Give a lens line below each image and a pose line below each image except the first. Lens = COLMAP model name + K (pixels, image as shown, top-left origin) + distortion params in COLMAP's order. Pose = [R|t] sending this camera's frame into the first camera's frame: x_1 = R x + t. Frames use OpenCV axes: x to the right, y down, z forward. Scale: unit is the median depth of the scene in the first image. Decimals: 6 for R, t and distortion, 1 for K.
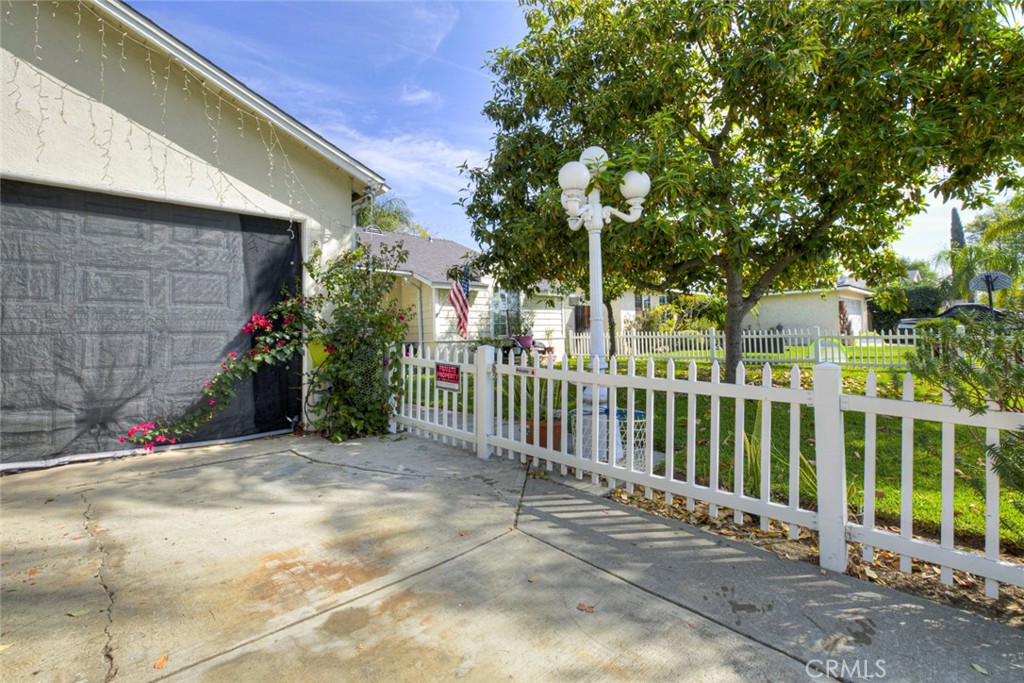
lens RADIAL K [[458.8, 0, 516.2], [0, 458.8, 315.6], [0, 0, 1]] dist [0.013291, -0.004497]
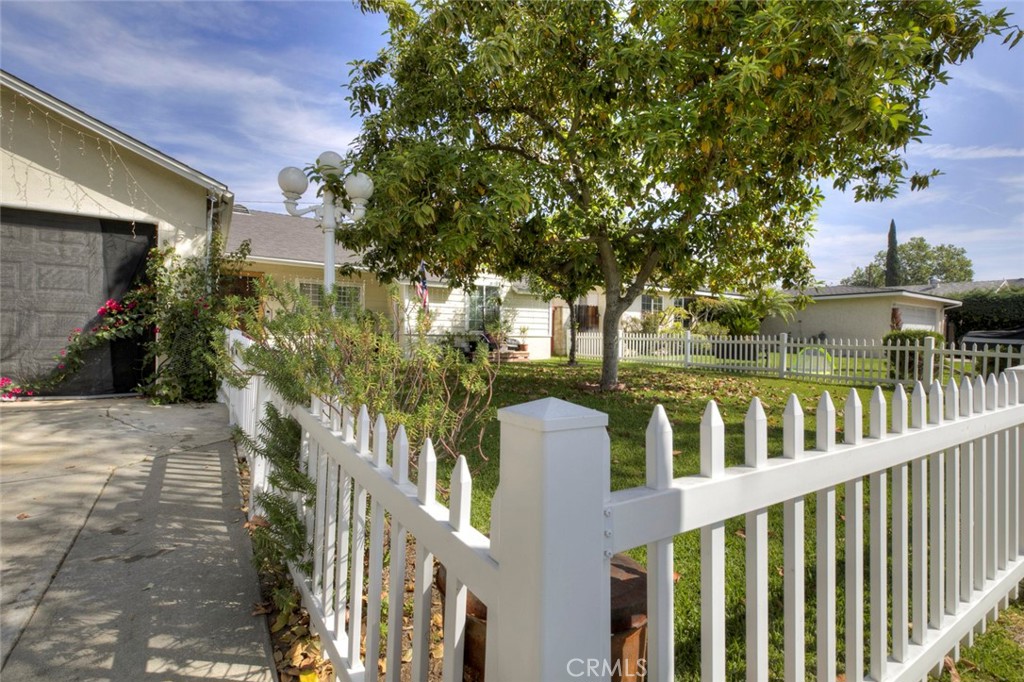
lens RADIAL K [[458.8, 0, 516.9], [0, 458.8, 340.4], [0, 0, 1]] dist [0.013291, -0.004497]
pose [[0.977868, 0.041364, -0.205092, 0.737173], [-0.029886, 0.997825, 0.058748, 0.000618], [0.207076, -0.051319, 0.976978, 0.000211]]
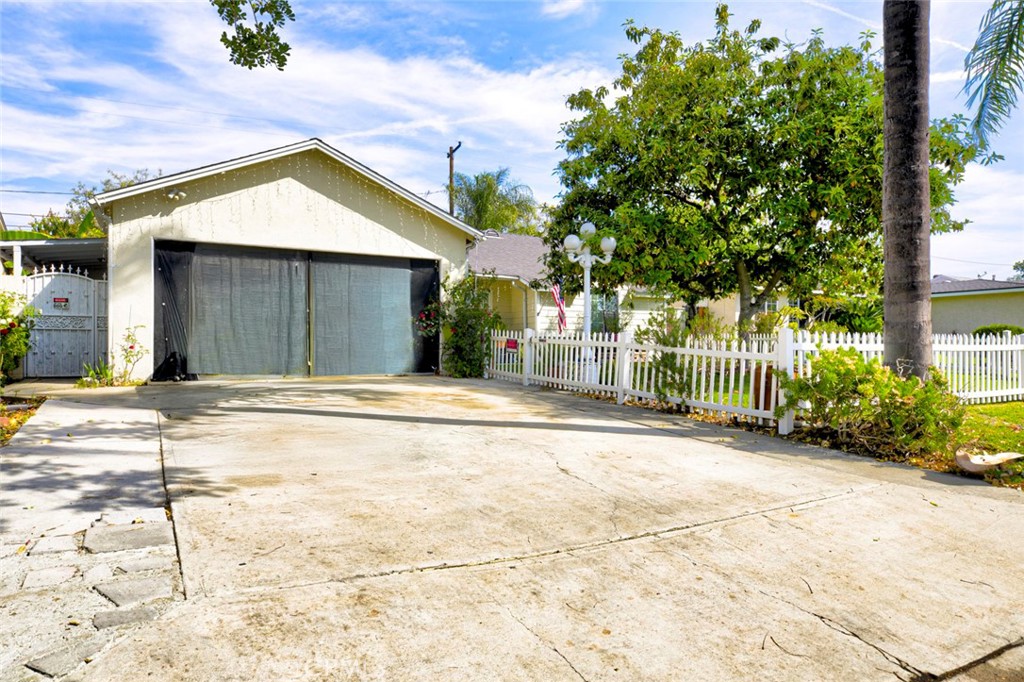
lens RADIAL K [[634.6, 0, 521.1], [0, 634.6, 356.8], [0, 0, 1]] dist [0.015052, 0.000214]
pose [[0.963557, 0.031807, -0.265604, 0.534070], [-0.014778, 0.997719, 0.065868, 0.006072], [0.267093, -0.059543, 0.961829, -1.378407]]
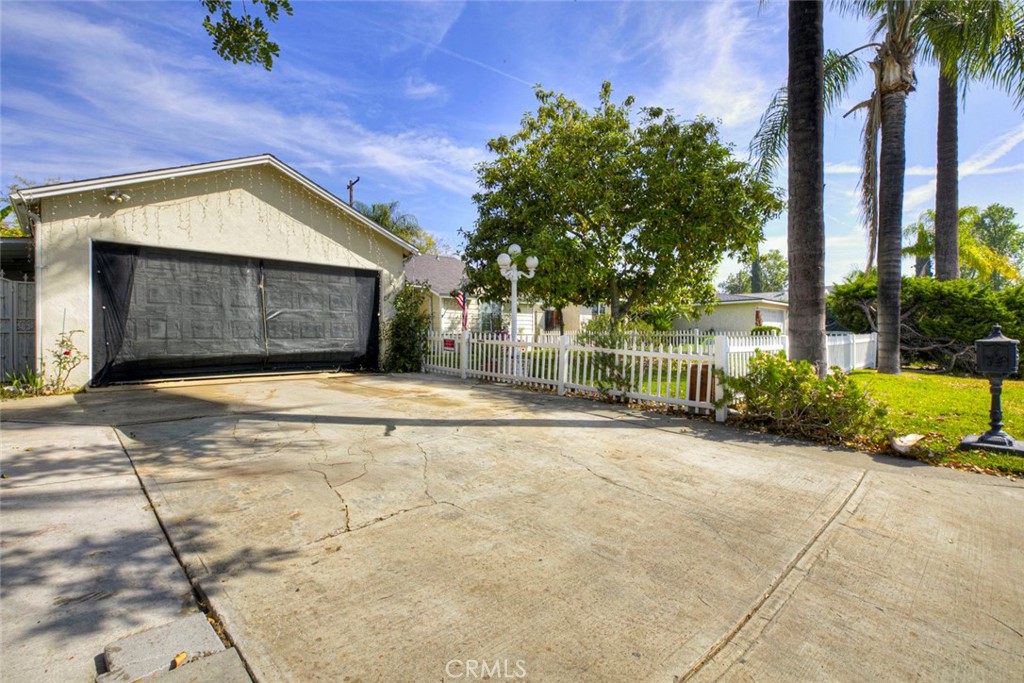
lens RADIAL K [[458.8, 0, 510.0], [0, 458.8, 339.9], [0, 0, 1]] dist [0.013291, -0.004497]
pose [[0.999586, 0.022313, -0.018172, 0.172547], [-0.021371, 0.998498, 0.050452, -0.009702], [0.019270, -0.050043, 0.998561, -1.128742]]
